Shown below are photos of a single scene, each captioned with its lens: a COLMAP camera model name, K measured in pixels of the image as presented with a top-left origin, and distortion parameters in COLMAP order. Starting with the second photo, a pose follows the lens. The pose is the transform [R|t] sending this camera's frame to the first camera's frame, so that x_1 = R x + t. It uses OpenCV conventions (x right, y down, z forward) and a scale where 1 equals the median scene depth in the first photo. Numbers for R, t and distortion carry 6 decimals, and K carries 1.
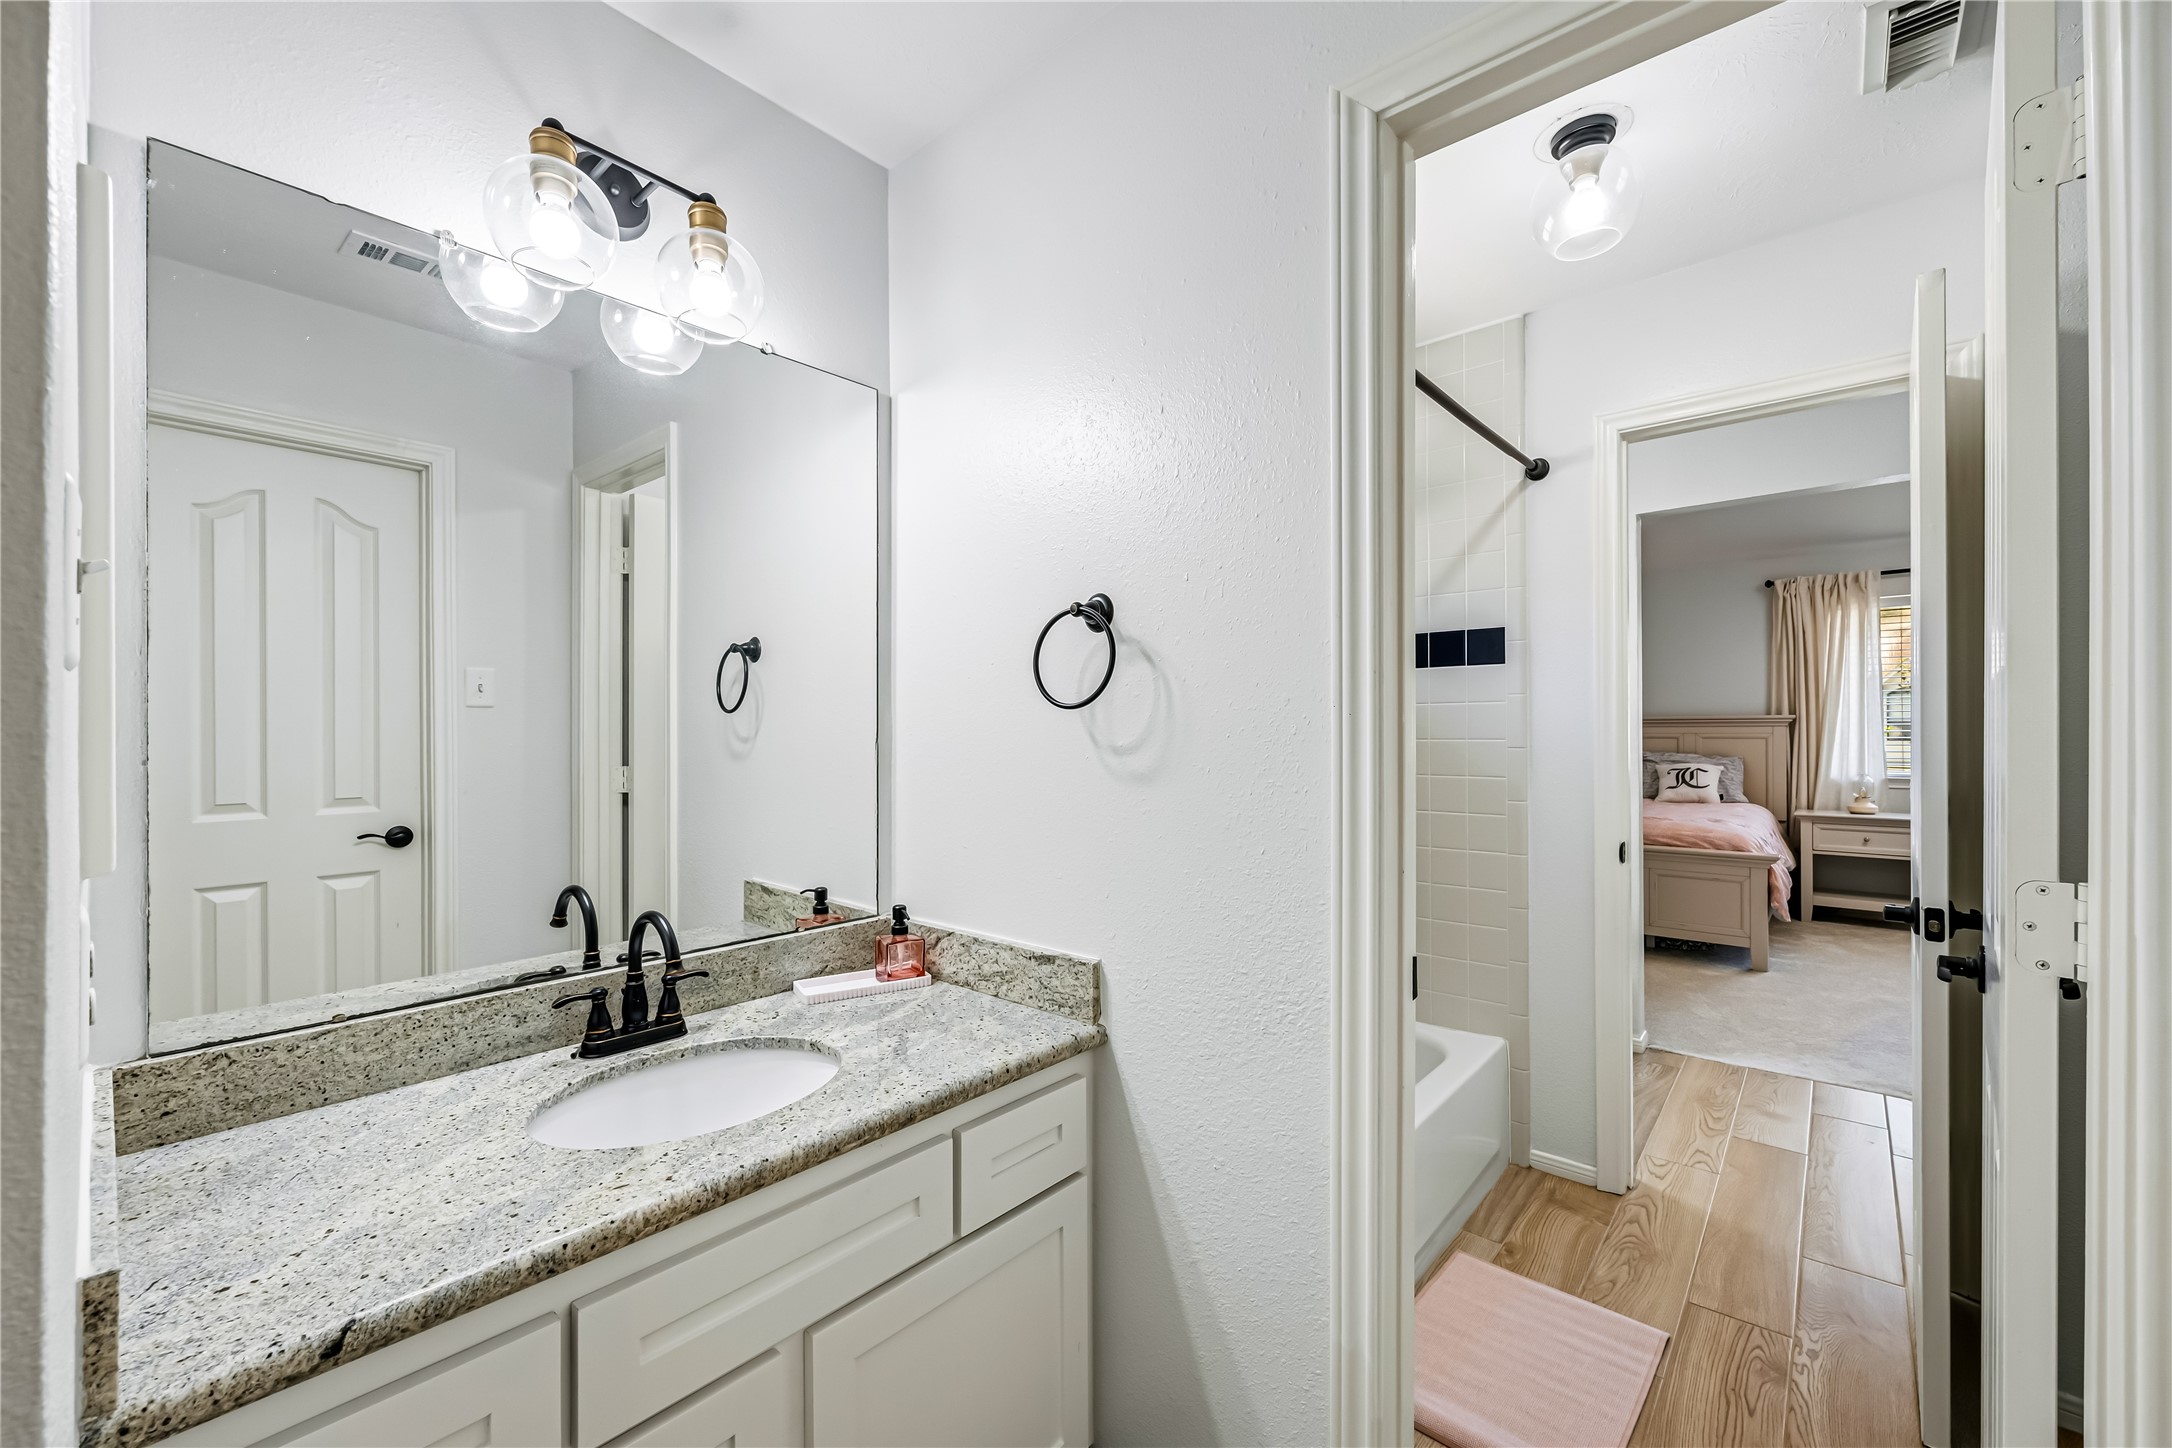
lens RADIAL K [[870.1, 0, 1084.3], [0, 870.1, 736.4], [0, 0, 1]] dist [-0.001178, 0.000472]
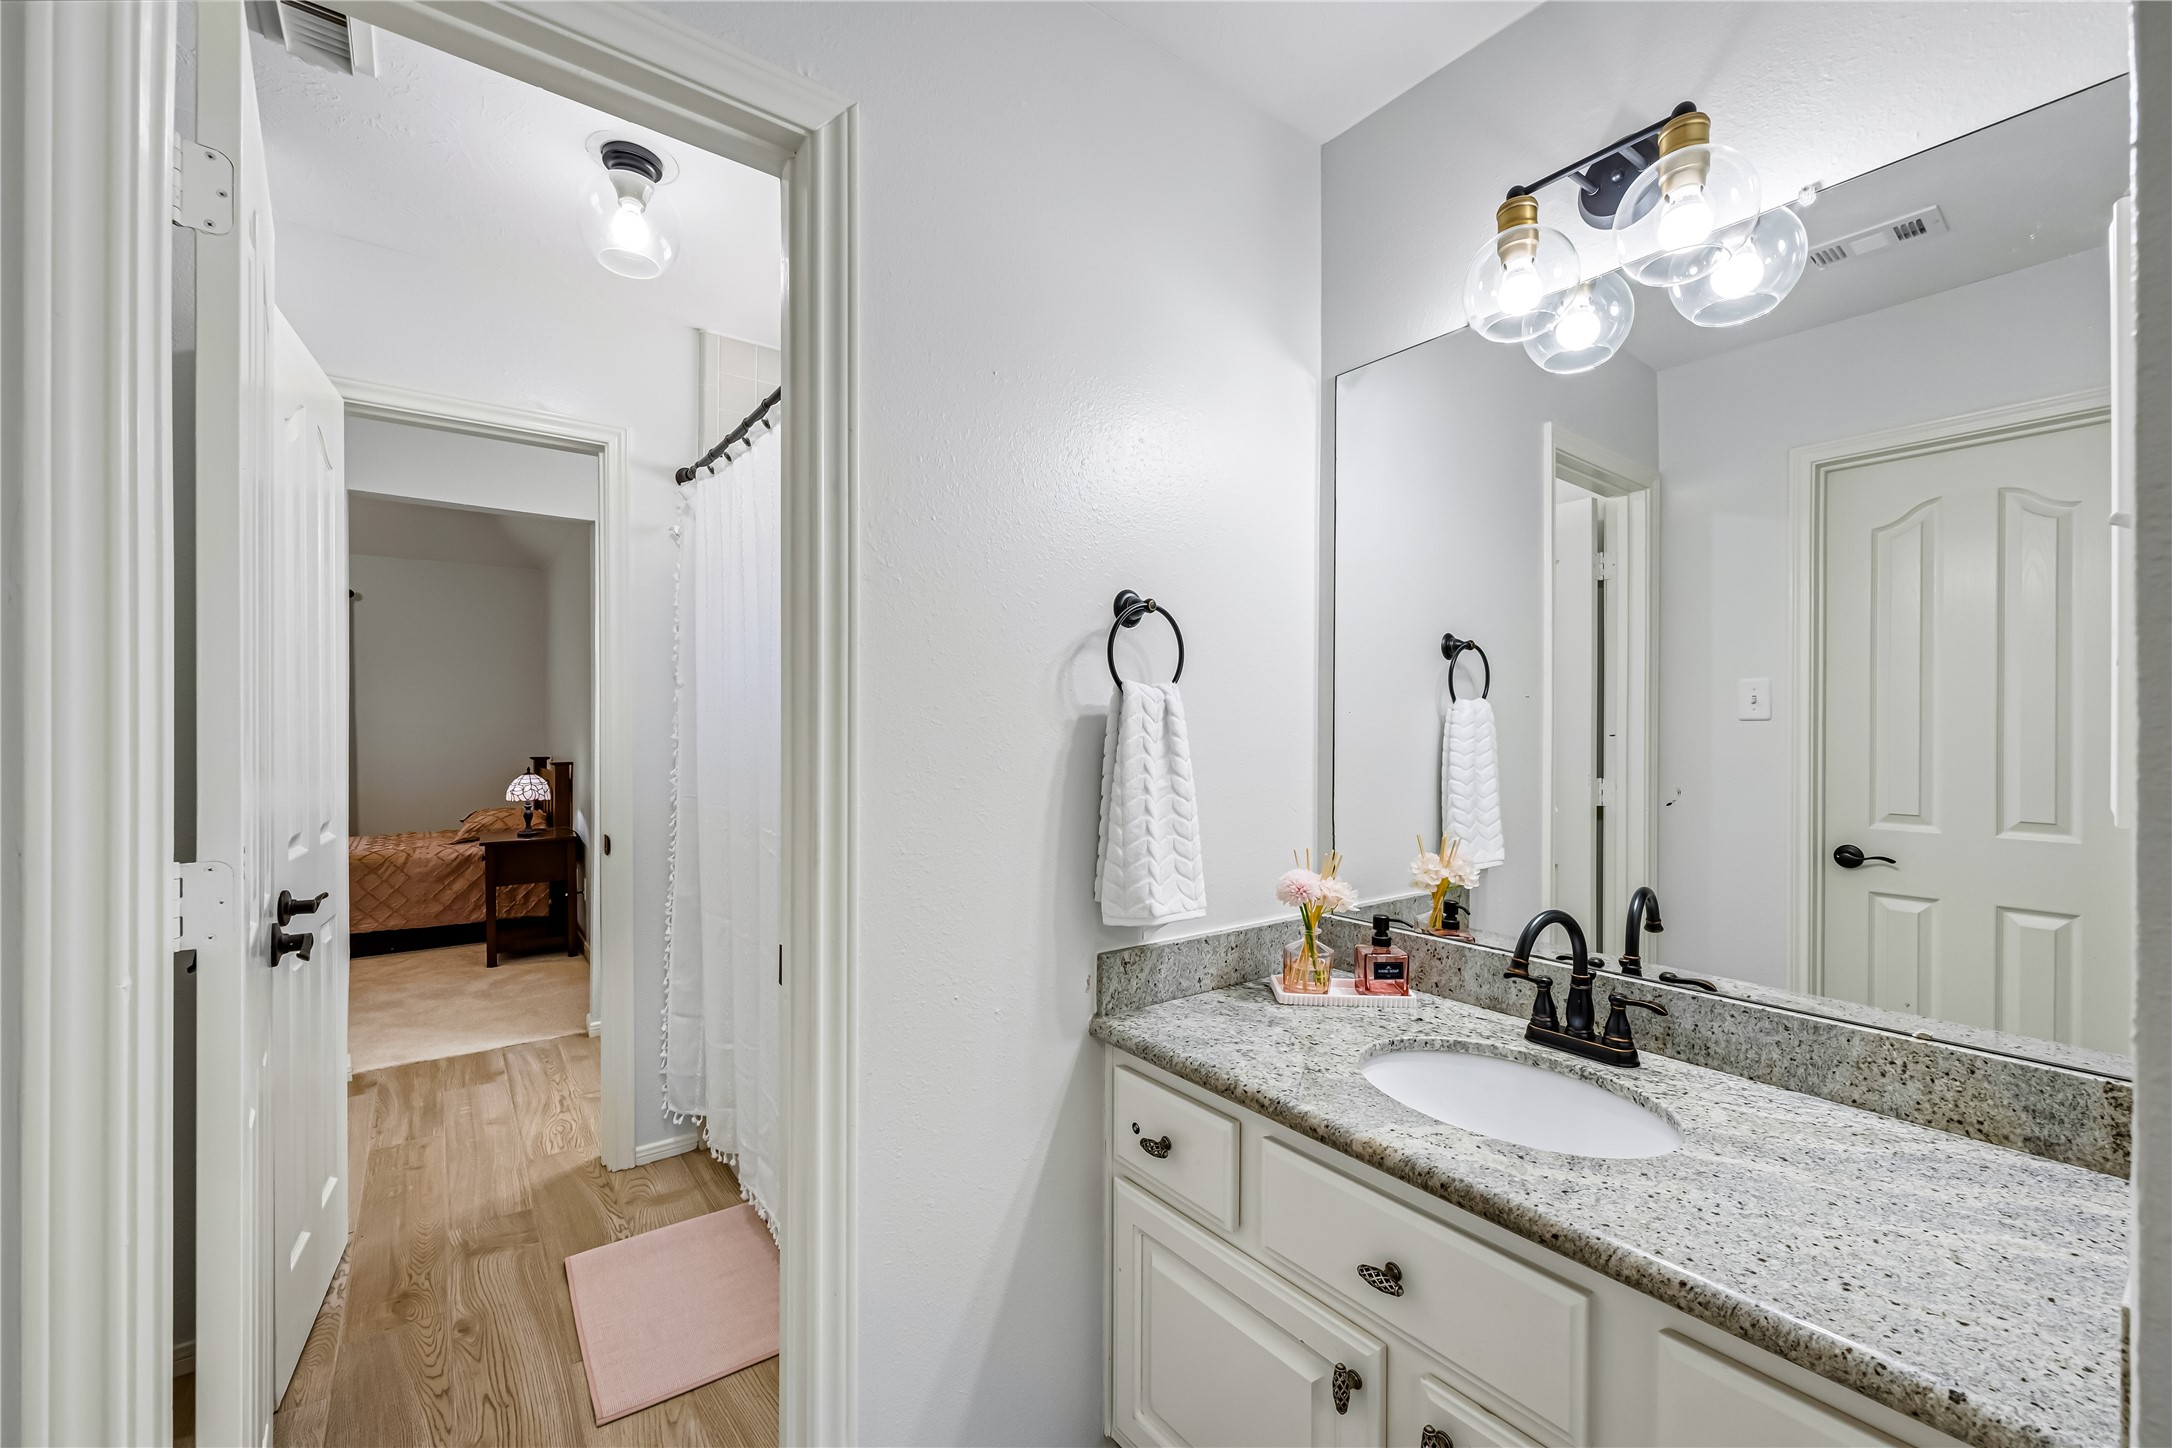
lens RADIAL K [[870.1, 0, 1081.6], [0, 870.1, 713.1], [0, 0, 1]] dist [-0.001178, 0.000472]
pose [[-0.211887, -0.015806, -0.977166, 0.573032], [-0.011322, 0.999842, -0.013718, -0.006558], [0.977229, 0.008156, -0.212033, 0.665667]]
